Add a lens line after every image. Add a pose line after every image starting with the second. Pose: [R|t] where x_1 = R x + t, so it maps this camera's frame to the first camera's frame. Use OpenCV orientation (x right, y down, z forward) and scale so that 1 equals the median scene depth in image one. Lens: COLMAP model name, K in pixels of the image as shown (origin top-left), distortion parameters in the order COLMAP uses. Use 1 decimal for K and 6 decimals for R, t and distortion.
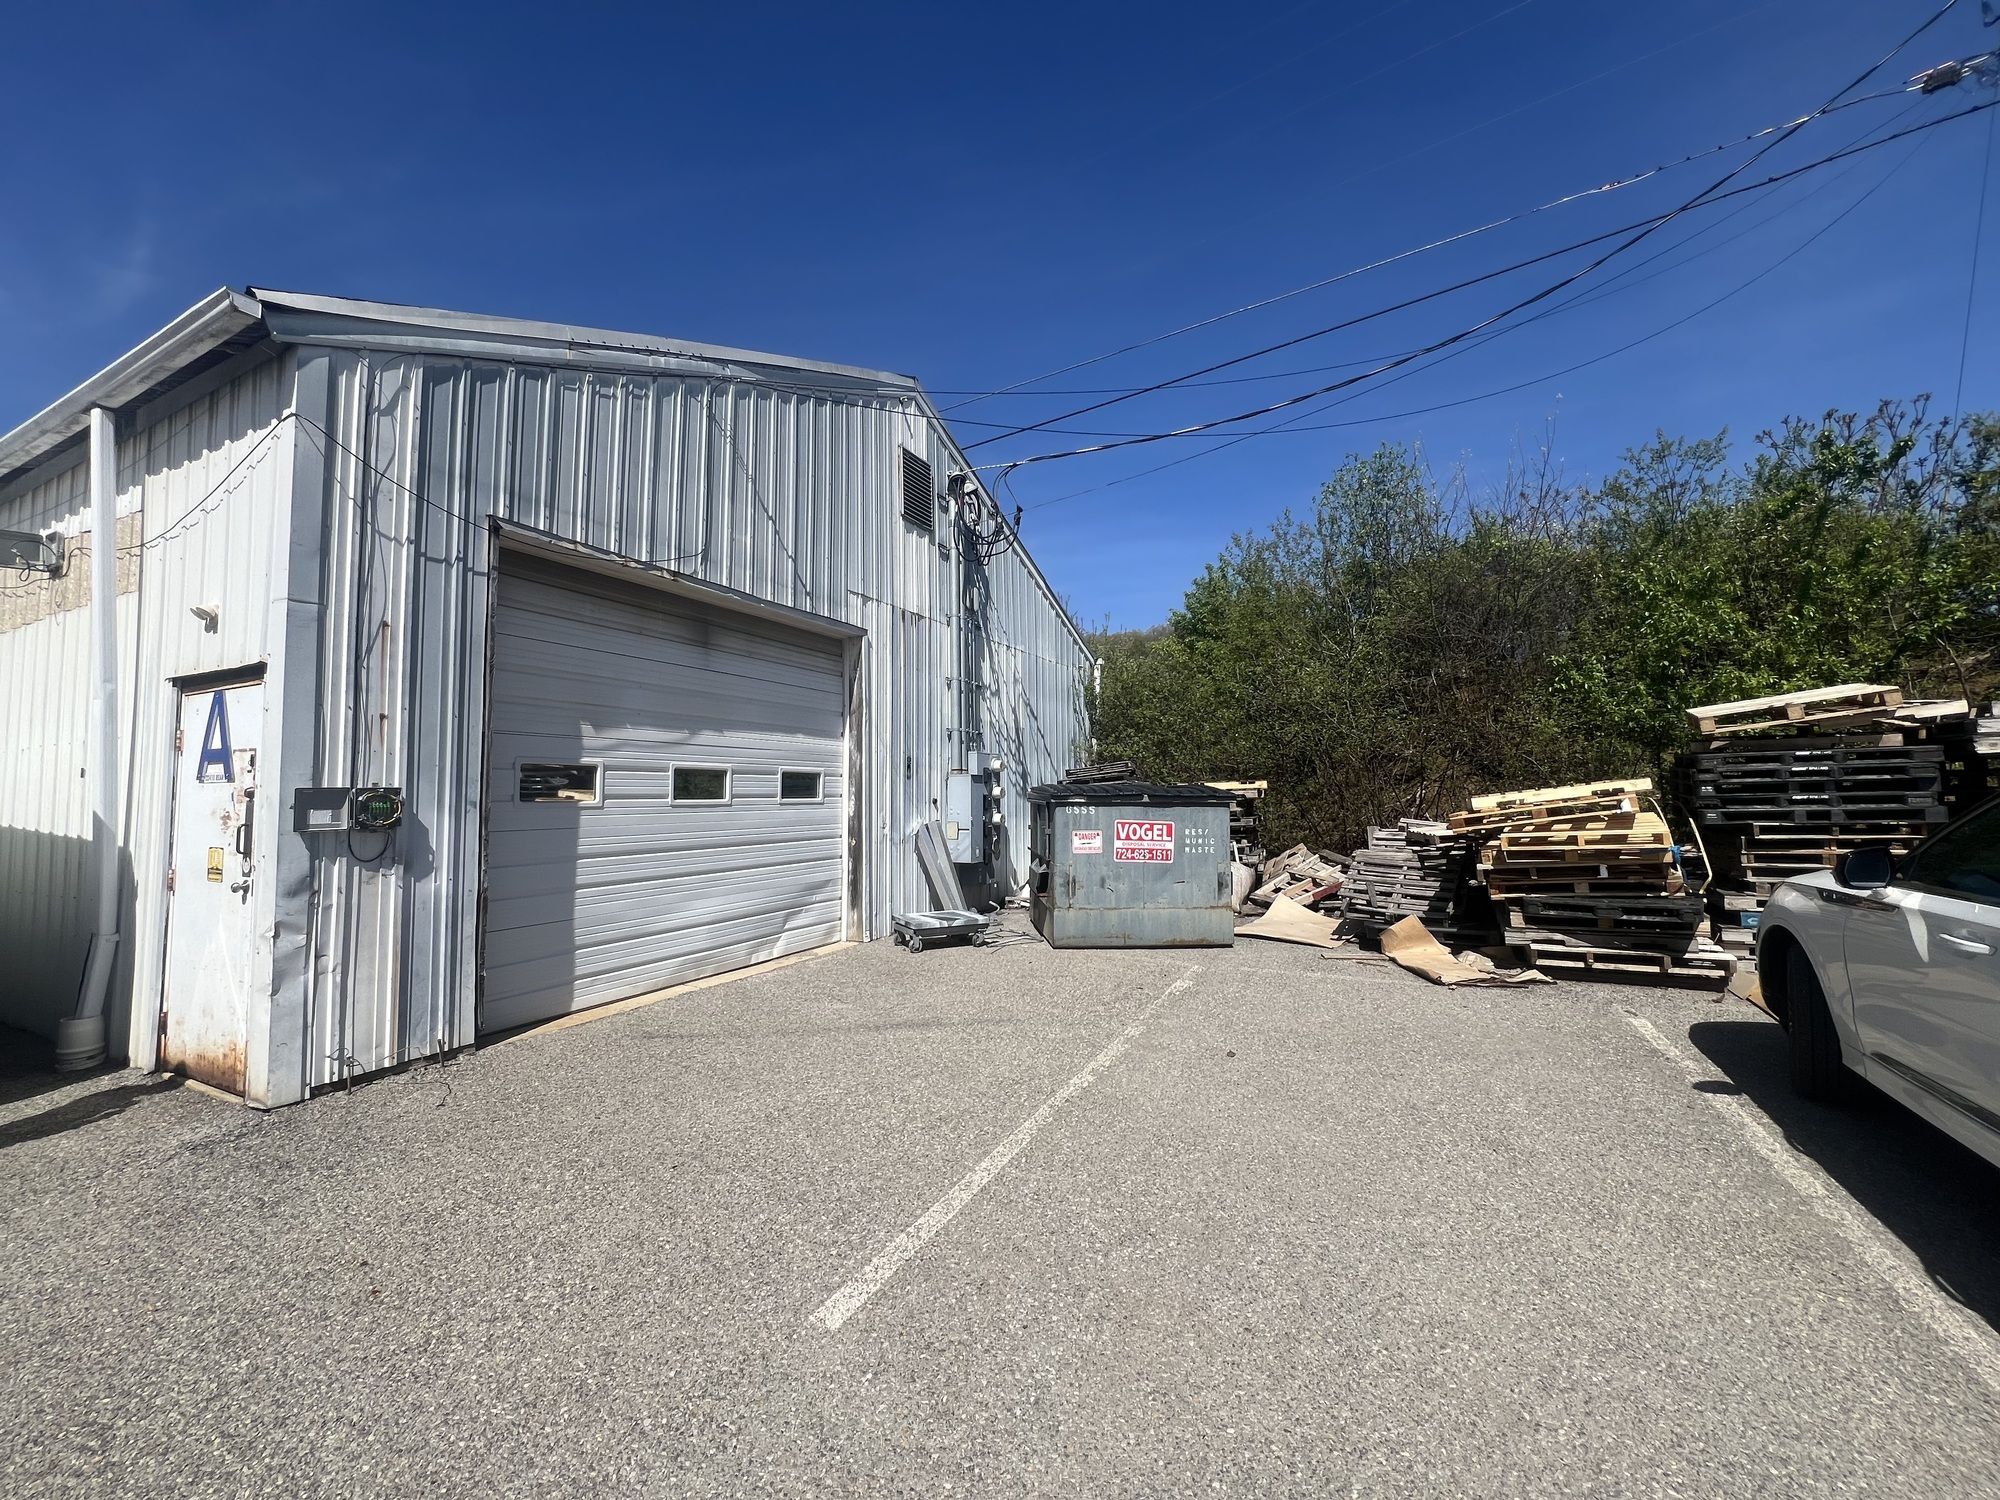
lens RADIAL K [[796.7, 0, 1000.9], [0, 796.7, 739.7], [0, 0, 1]] dist [-0.003368, 0.000906]
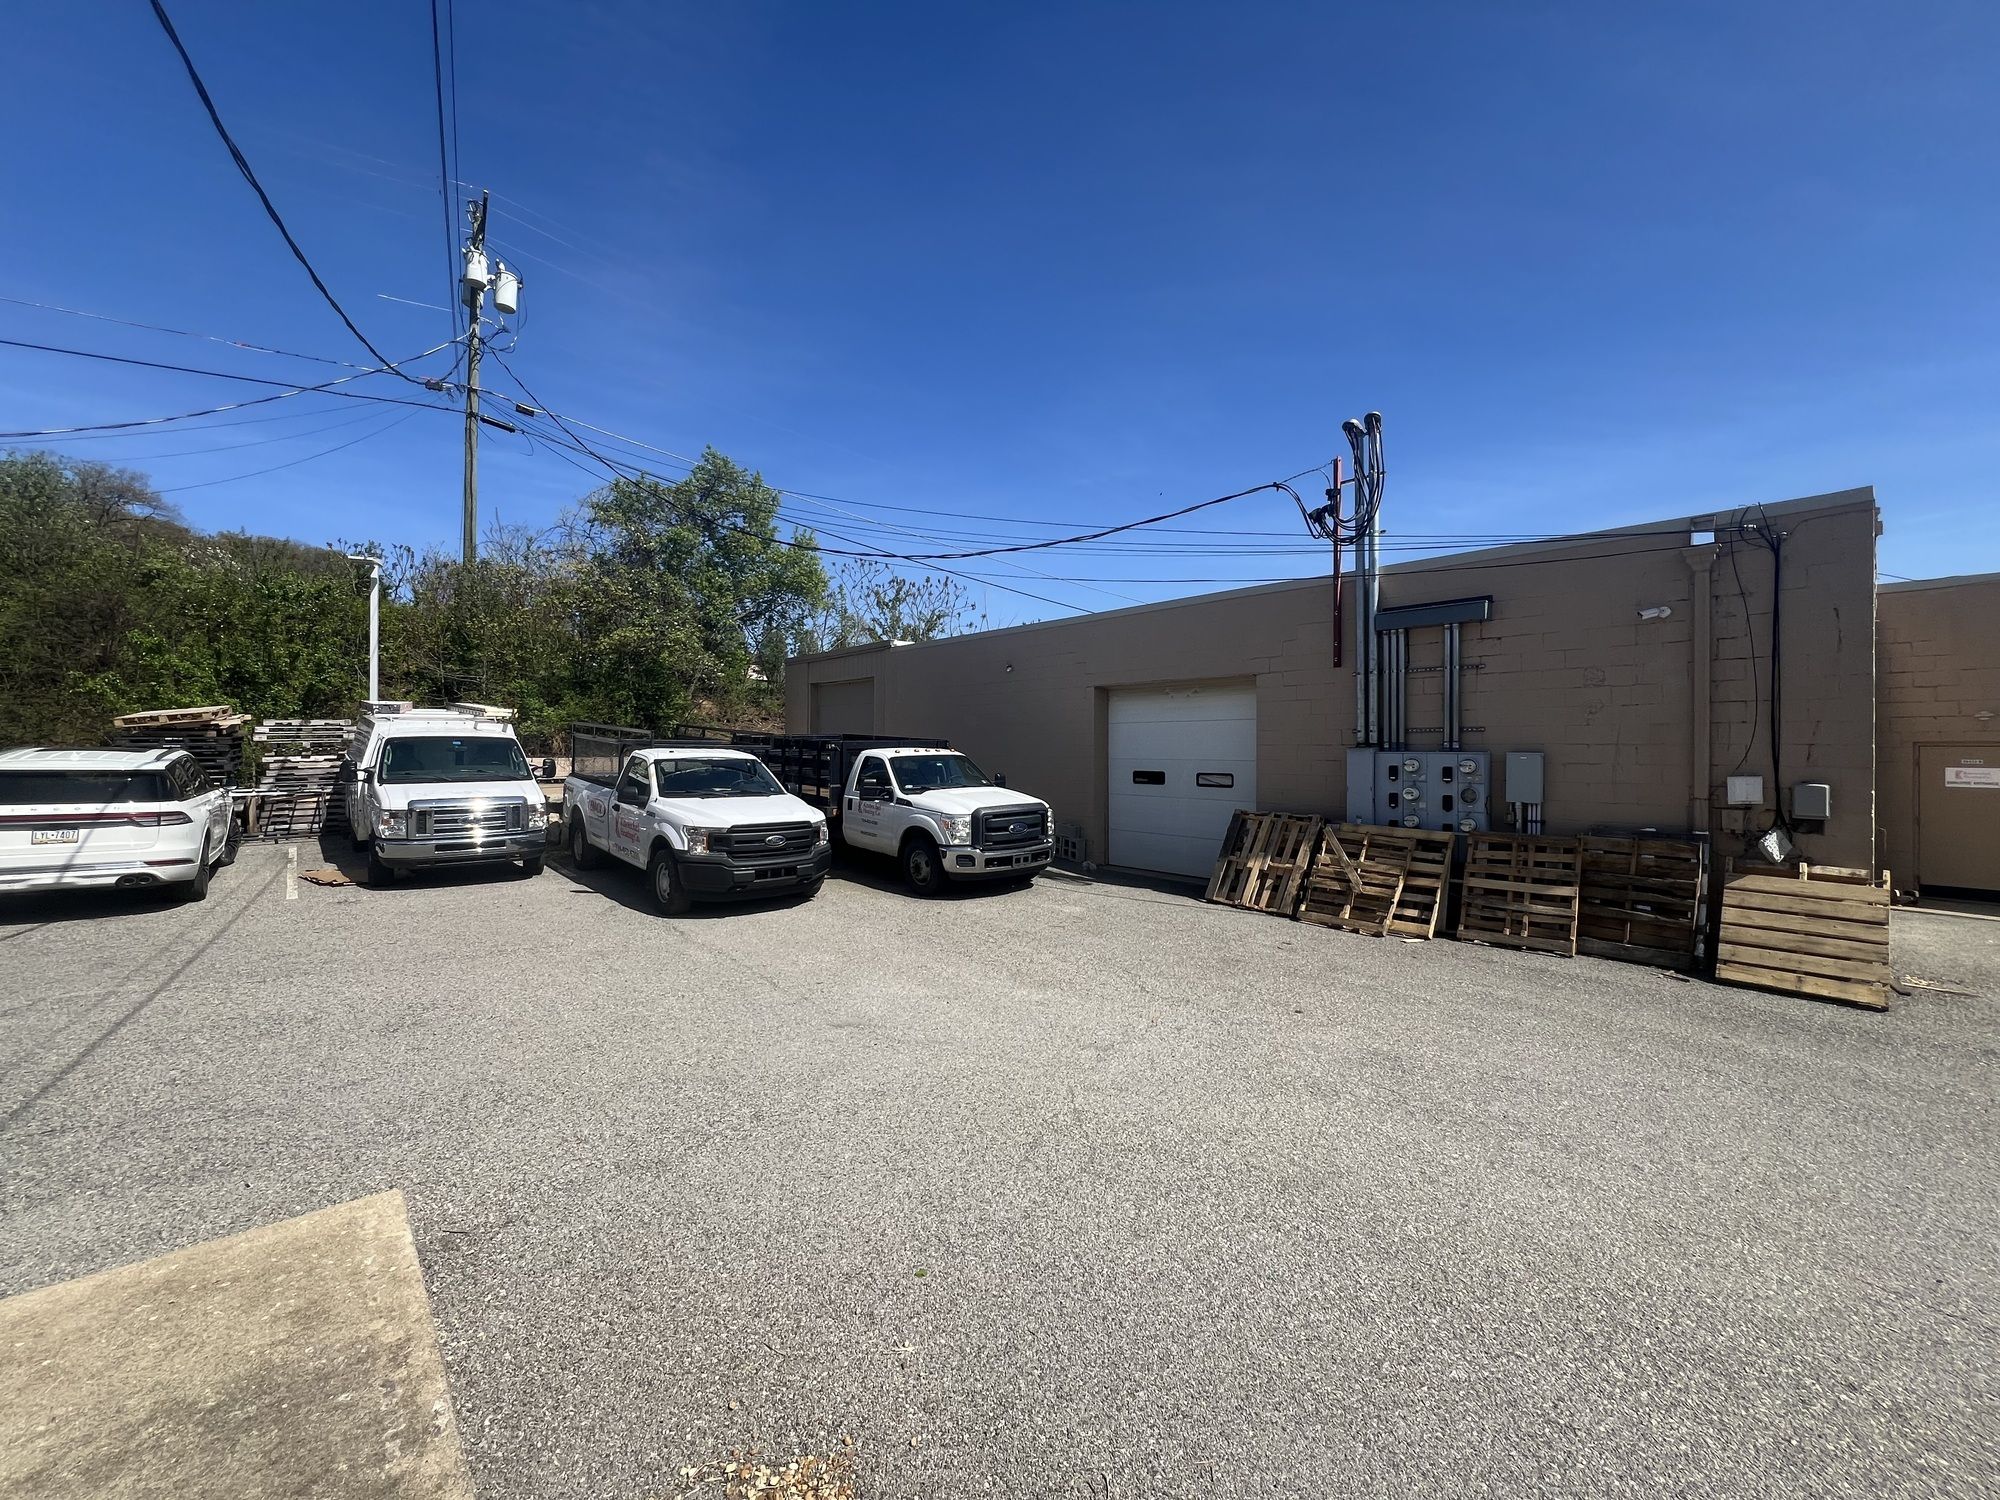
lens RADIAL K [[796.7, 0, 996.7], [0, 796.7, 739.3], [0, 0, 1]] dist [-0.003368, 0.000906]
pose [[0.382528, 0.021550, 0.923693, -0.094863], [-0.072459, 0.997349, 0.006739, -0.142375], [-0.921098, -0.069508, 0.383075, -1.692836]]
